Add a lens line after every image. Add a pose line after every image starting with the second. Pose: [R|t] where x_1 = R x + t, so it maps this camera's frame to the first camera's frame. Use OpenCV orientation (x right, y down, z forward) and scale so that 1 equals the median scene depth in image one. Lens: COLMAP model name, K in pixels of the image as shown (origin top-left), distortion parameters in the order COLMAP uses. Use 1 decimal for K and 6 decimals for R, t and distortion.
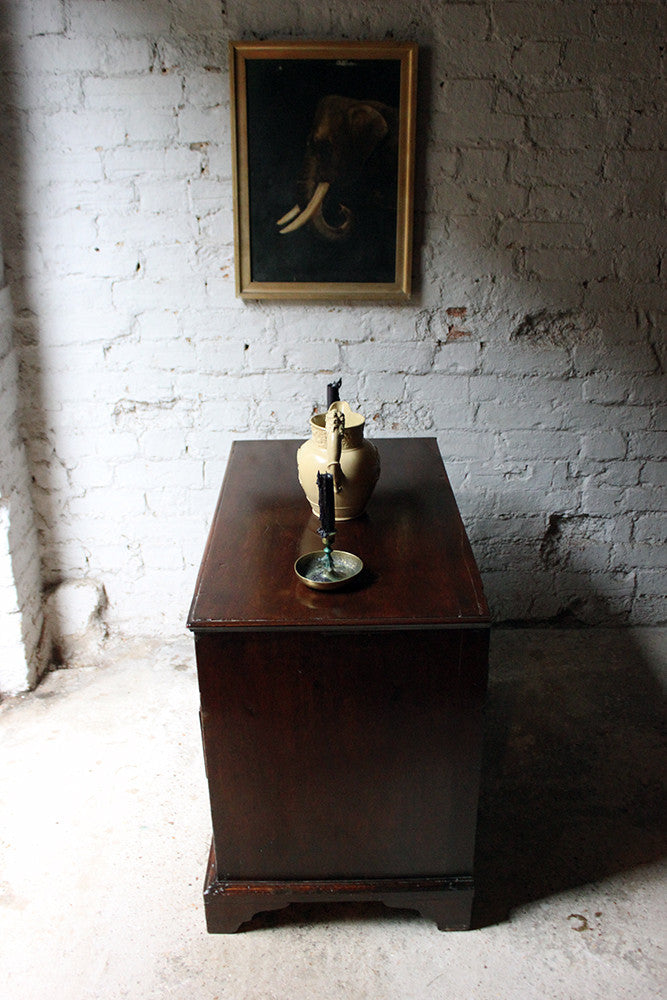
lens RADIAL K [[923.1, 0, 335.2], [0, 923.1, 508.9], [0, 0, 1]] dist [-0.085445, 0.000000]
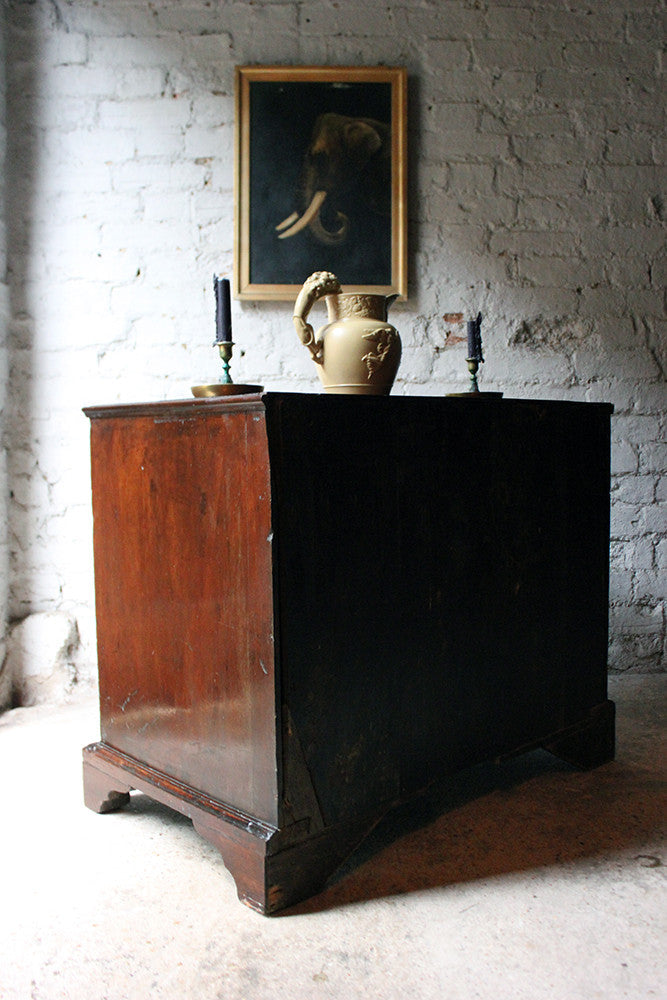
lens RADIAL K [[923.1, 0, 336.9], [0, 923.1, 513.8], [0, 0, 1]] dist [-0.085445, 0.000000]
pose [[0.999980, -0.002601, 0.005822, -0.001305], [0.004411, 0.941422, -0.337201, 0.323706], [-0.004604, 0.337220, 0.941415, 0.128355]]
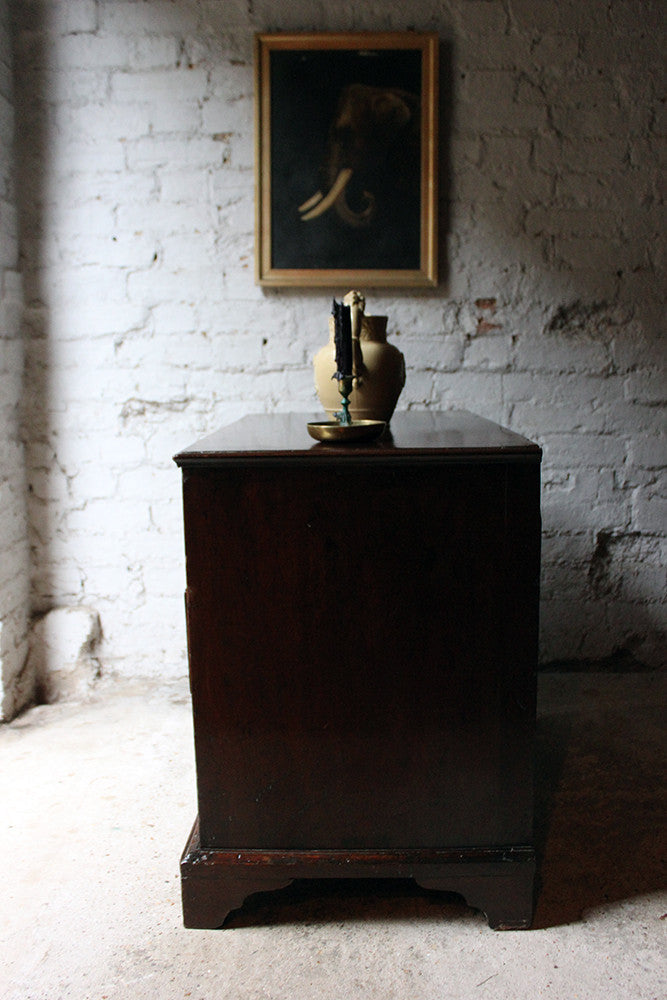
lens RADIAL K [[923.1, 0, 340.0], [0, 923.1, 508.7], [0, 0, 1]] dist [-0.085445, 0.000000]
pose [[0.999605, 0.000612, -0.028112, 0.008009], [-0.007879, 0.965803, -0.259157, 0.238212], [0.026992, 0.259276, 0.965426, 0.132424]]
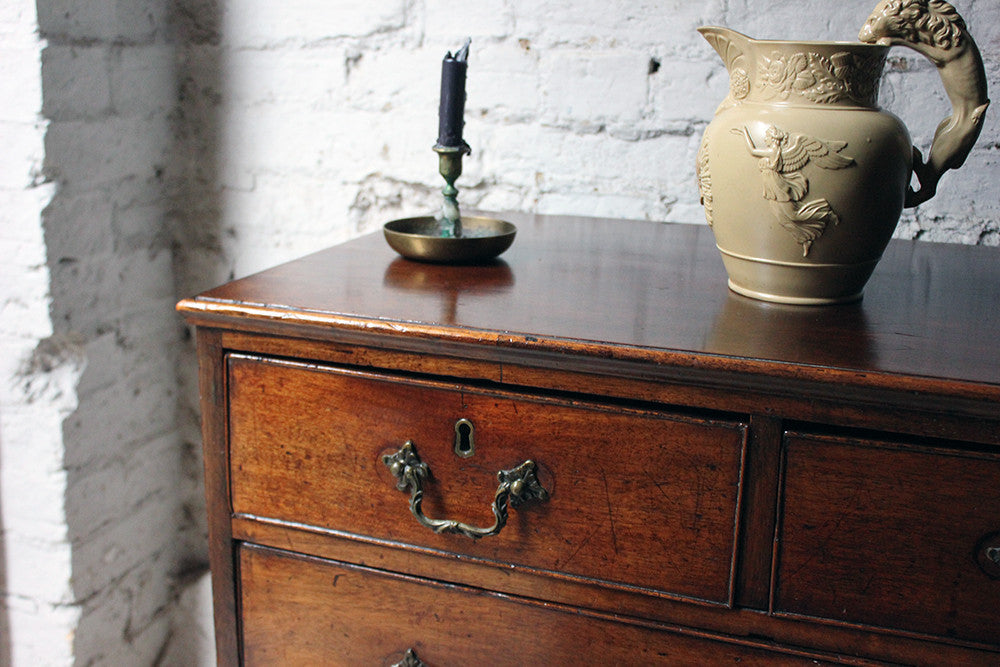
lens RADIAL K [[1120.9, 0, 533.7], [0, 1120.9, 322.8], [0, 0, 1]] dist [-0.066623, 0.000000]
pose [[0.947708, 0.099476, -0.303239, 0.018461], [-0.155452, 0.973727, -0.166404, 0.032733], [0.278719, 0.204842, 0.938273, 0.534671]]
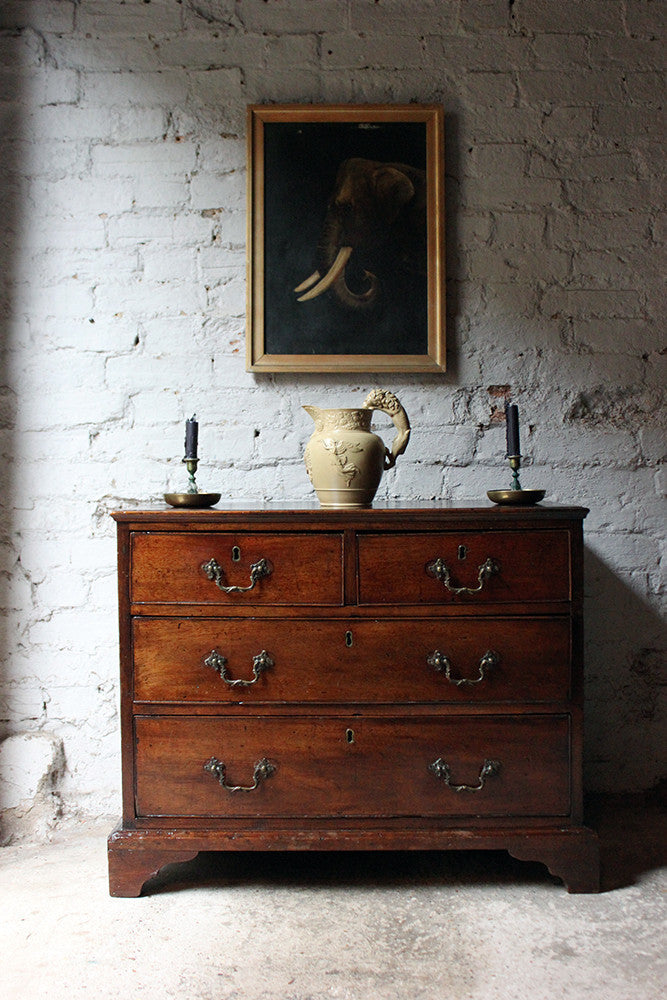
lens RADIAL K [[1120.9, 0, 337.5], [0, 1120.9, 517.4], [0, 0, 1]] dist [-0.066623, 0.000000]
pose [[0.999863, -0.006406, -0.015235, -0.005429], [-0.000090, 0.919713, -0.392592, 0.310075], [0.016526, 0.392540, 0.919587, 0.072356]]
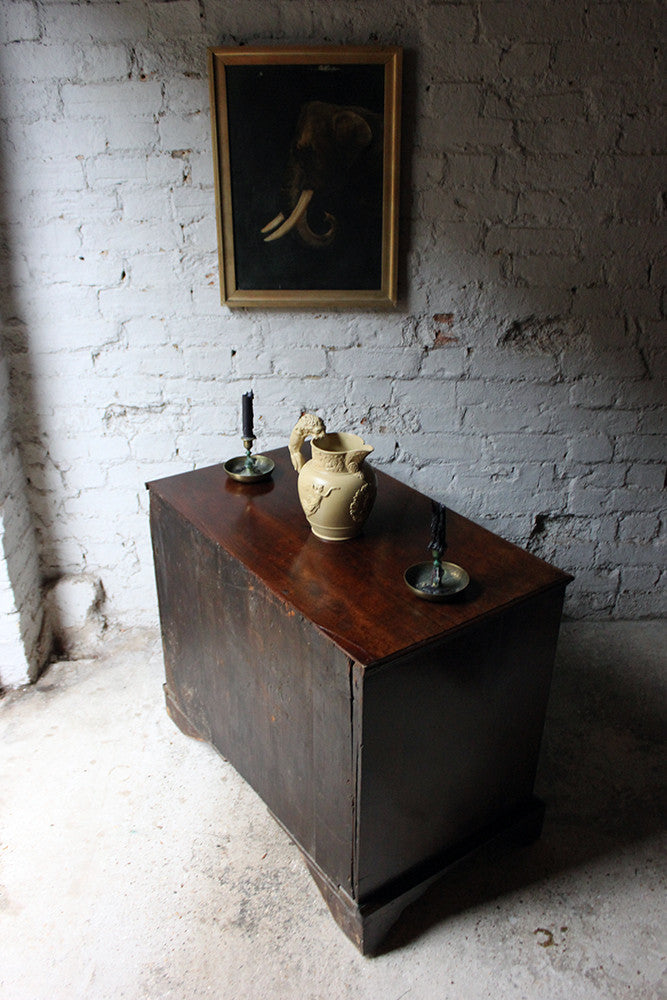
lens RADIAL K [[877.7, 0, 338.1], [0, 877.7, 510.7], [0, 0, 1]] dist [-0.111956, 0.054451]
pose [[0.999841, 0.002120, -0.017732, 0.035319], [-0.000667, 0.996672, 0.081512, -0.083267], [0.017846, -0.081487, 0.996515, 0.040261]]
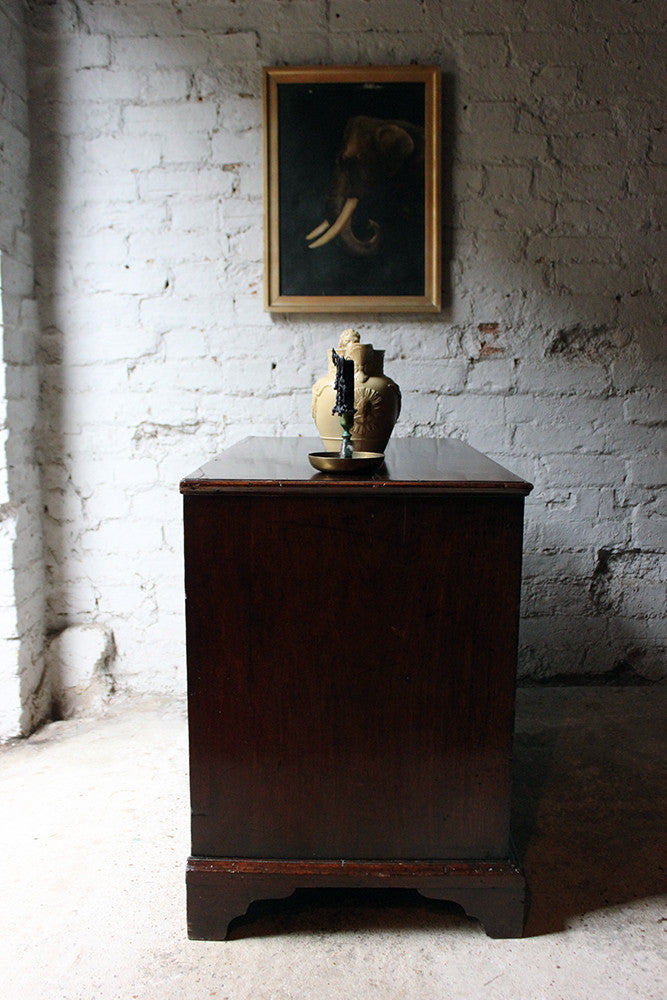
lens RADIAL K [[923.1, 0, 340.3], [0, 923.1, 515.5], [0, 0, 1]] dist [-0.085445, 0.000000]
pose [[0.999520, -0.004472, -0.030644, 0.003536], [-0.003843, 0.963963, -0.266008, 0.238959], [0.030730, 0.265999, 0.963483, 0.104812]]
